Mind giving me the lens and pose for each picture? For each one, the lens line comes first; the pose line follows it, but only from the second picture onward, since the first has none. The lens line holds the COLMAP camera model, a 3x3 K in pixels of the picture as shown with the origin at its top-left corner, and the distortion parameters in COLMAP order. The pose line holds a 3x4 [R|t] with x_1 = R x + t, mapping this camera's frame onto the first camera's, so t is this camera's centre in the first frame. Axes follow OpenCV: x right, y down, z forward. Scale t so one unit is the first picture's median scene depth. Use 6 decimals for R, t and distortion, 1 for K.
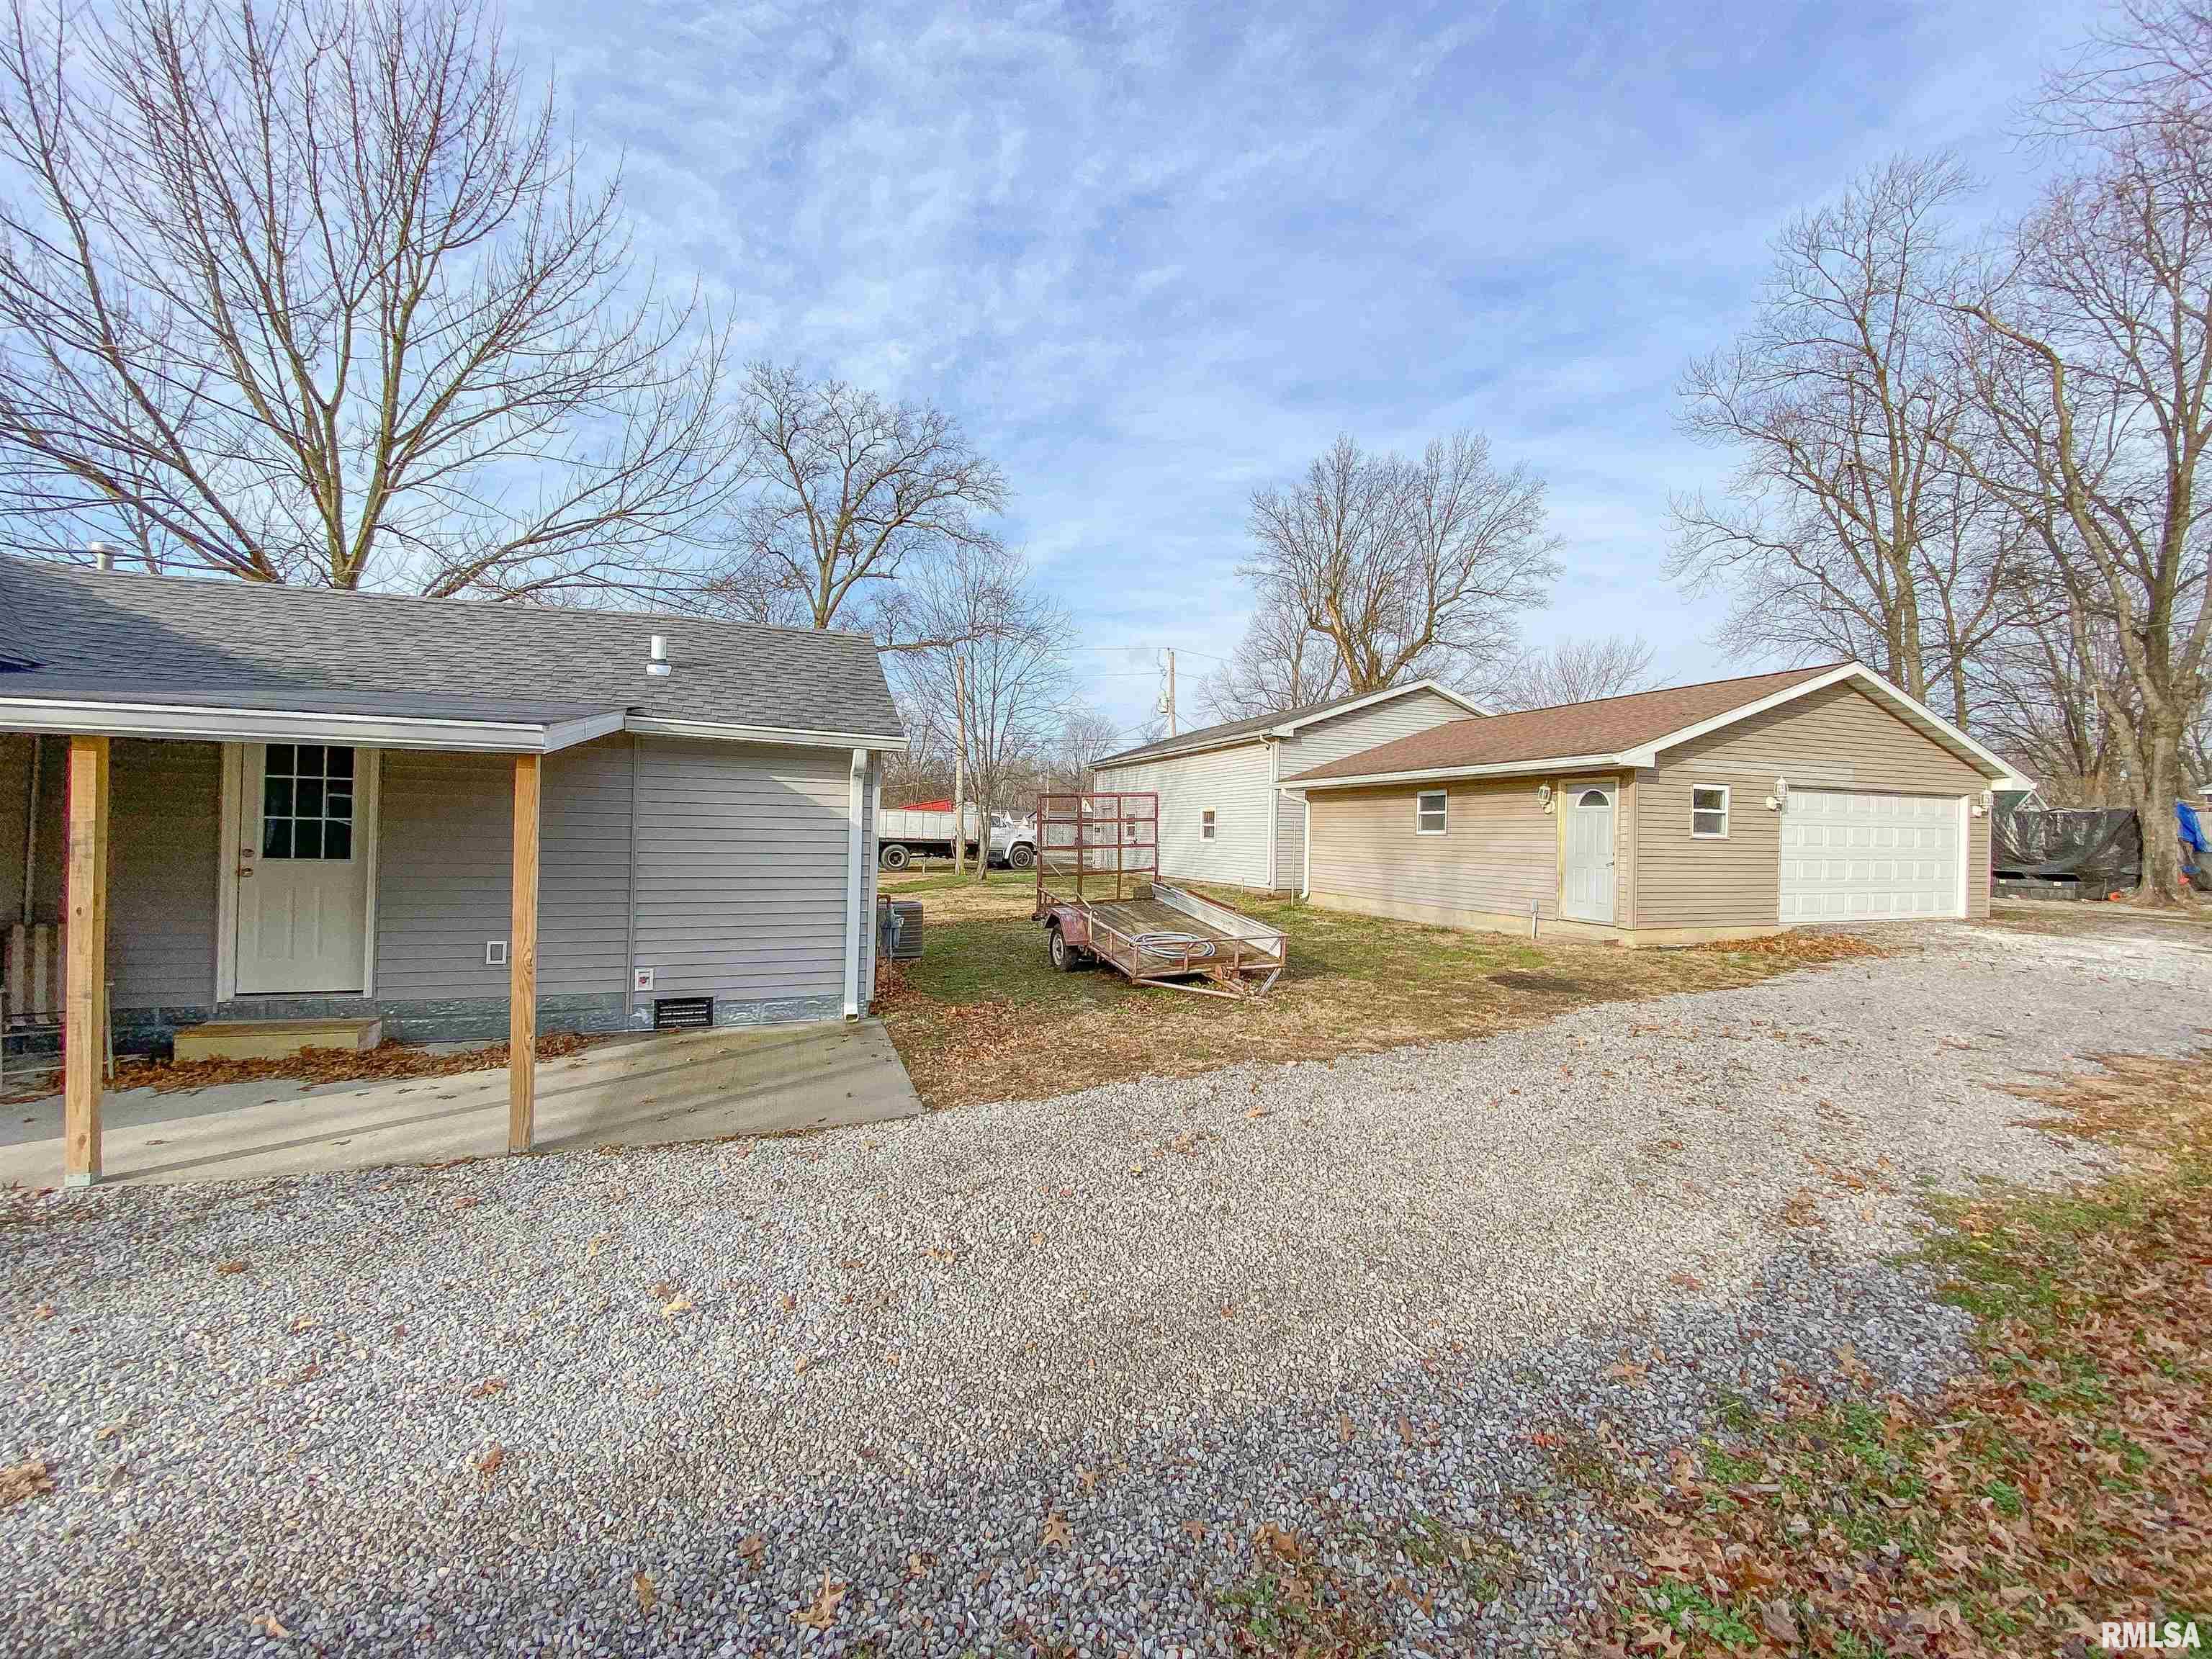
lens RADIAL K [[895.9, 0, 1106.0], [0, 895.9, 829.5], [0, 0, 1]] dist [0.001199, -0.011976]
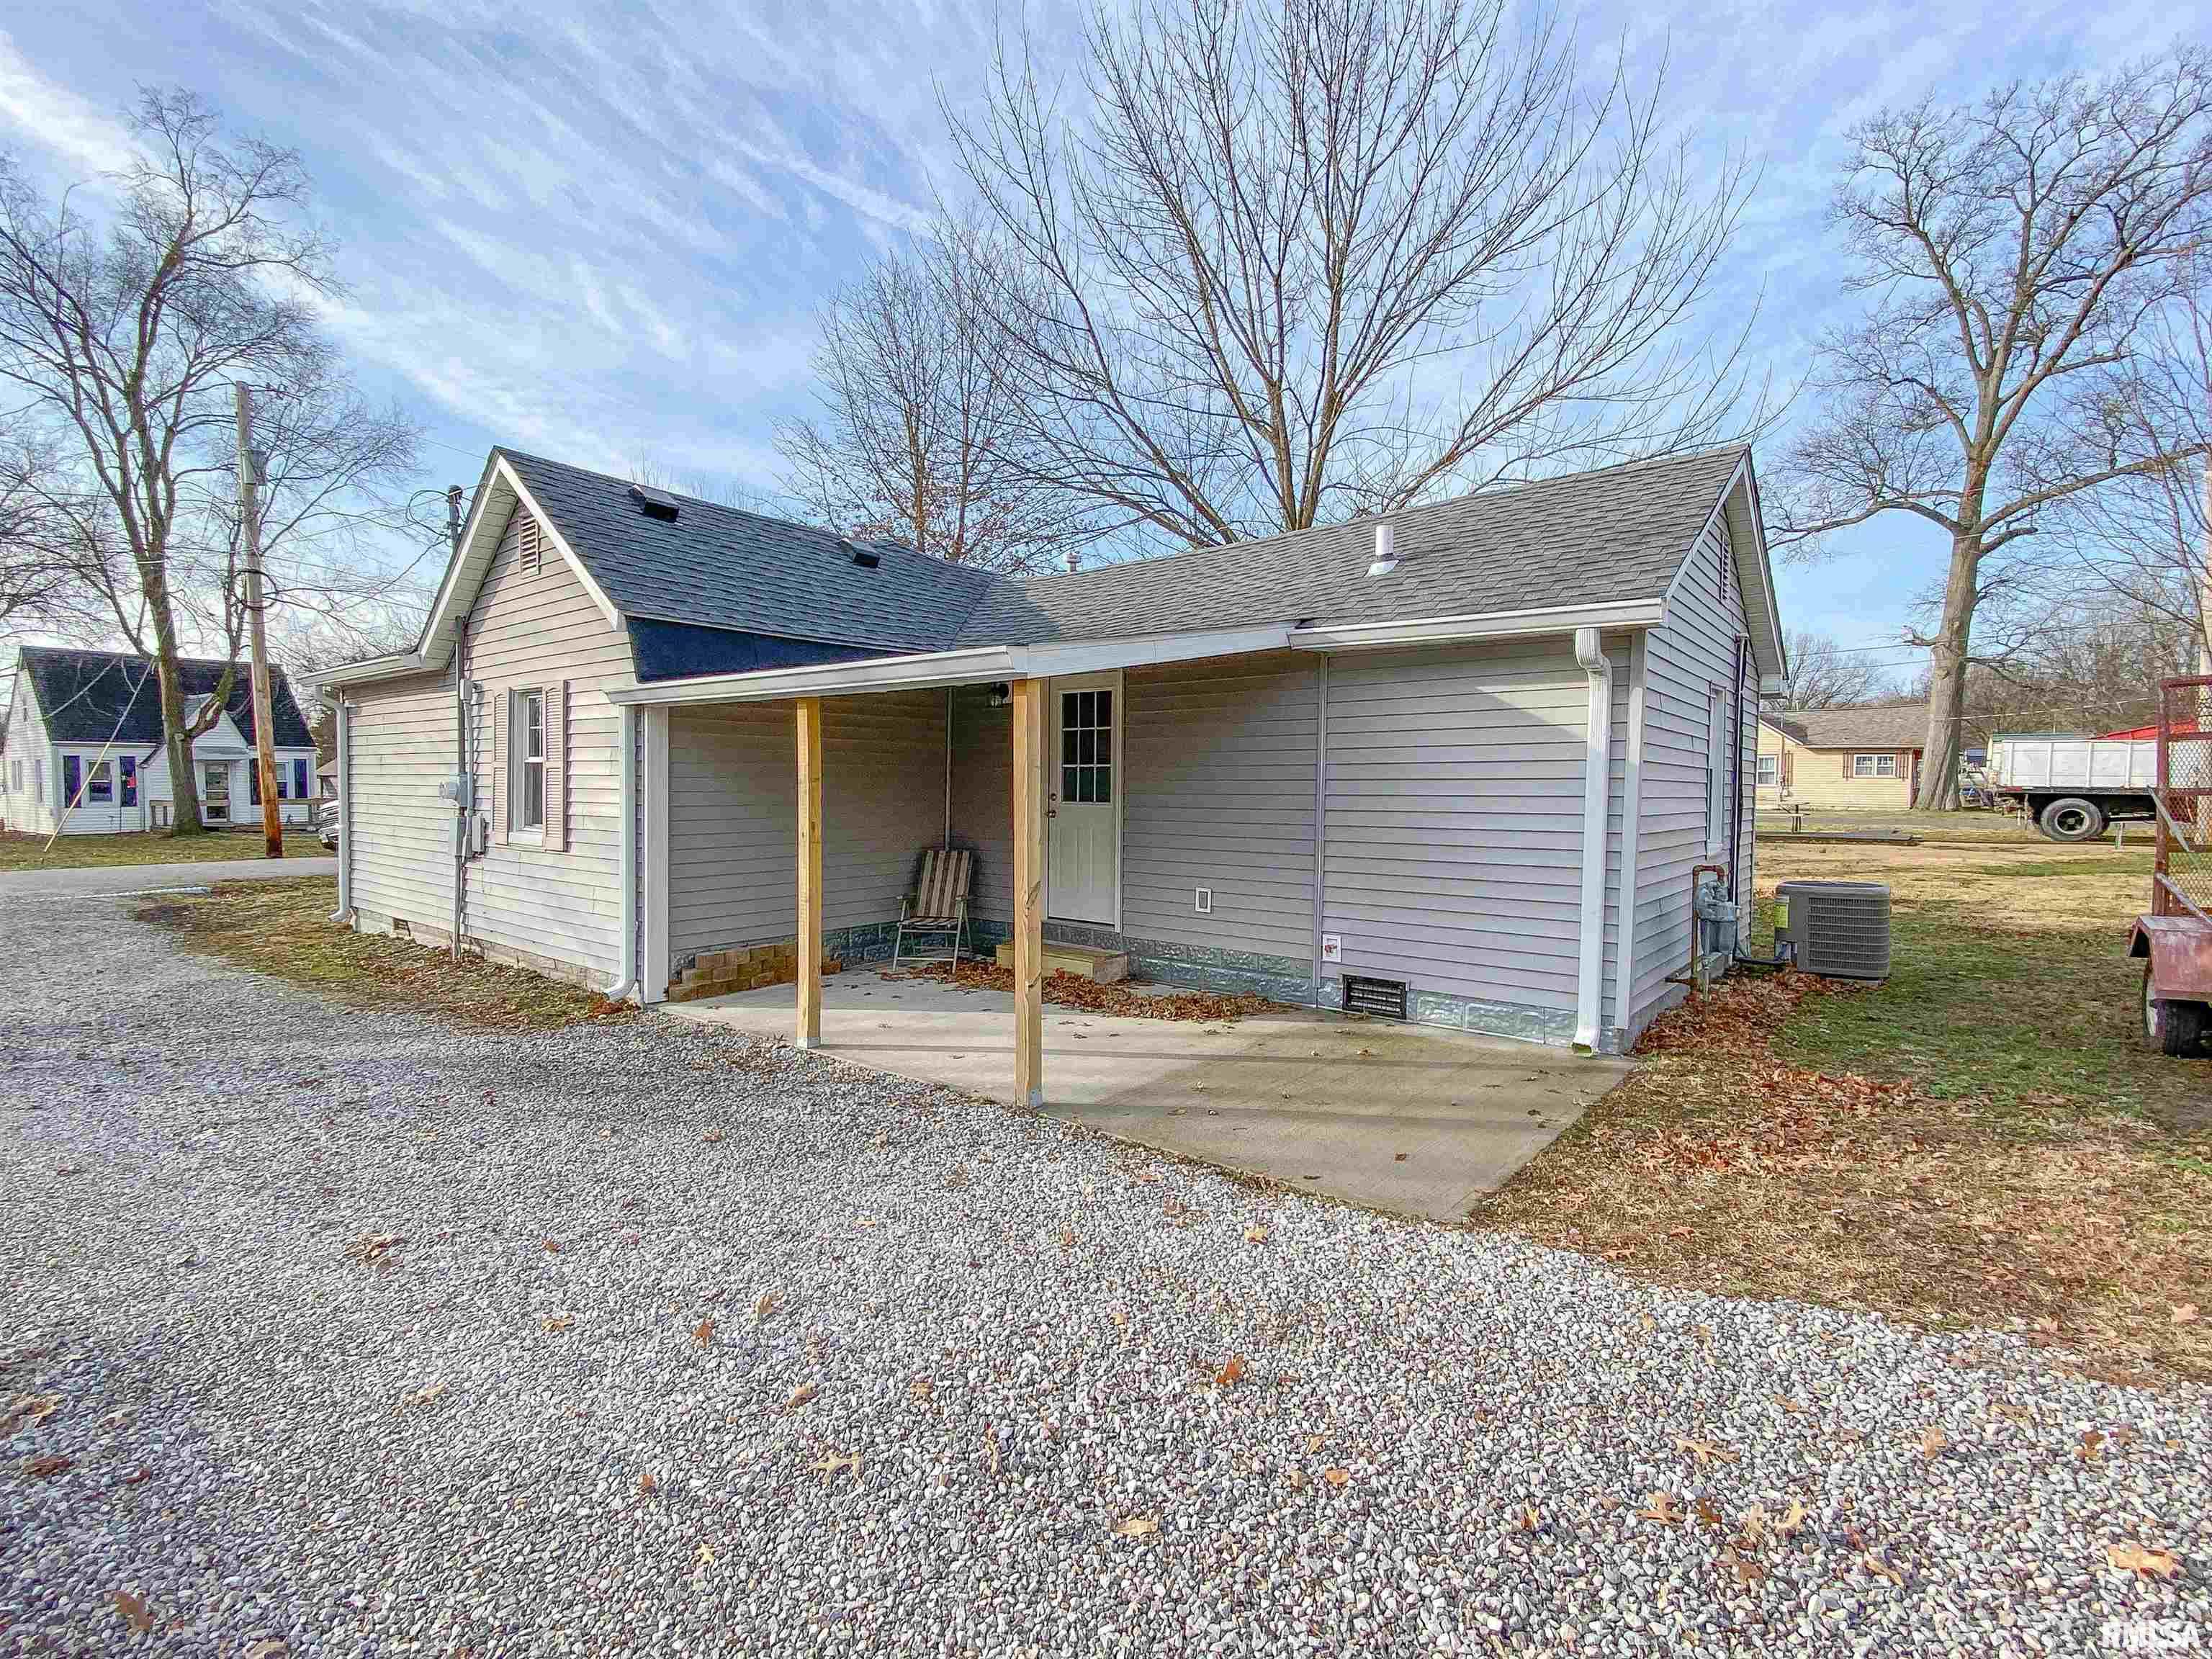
lens RADIAL K [[1026.9, 0, 1106.0], [0, 1026.9, 829.5], [0, 0, 1]] dist [0.023710, -0.024260]
pose [[0.487017, 0.021518, -0.873127, 0.211783], [0.013604, 0.999388, 0.032218, 0.024786], [0.873287, -0.027569, 0.486426, 0.368619]]
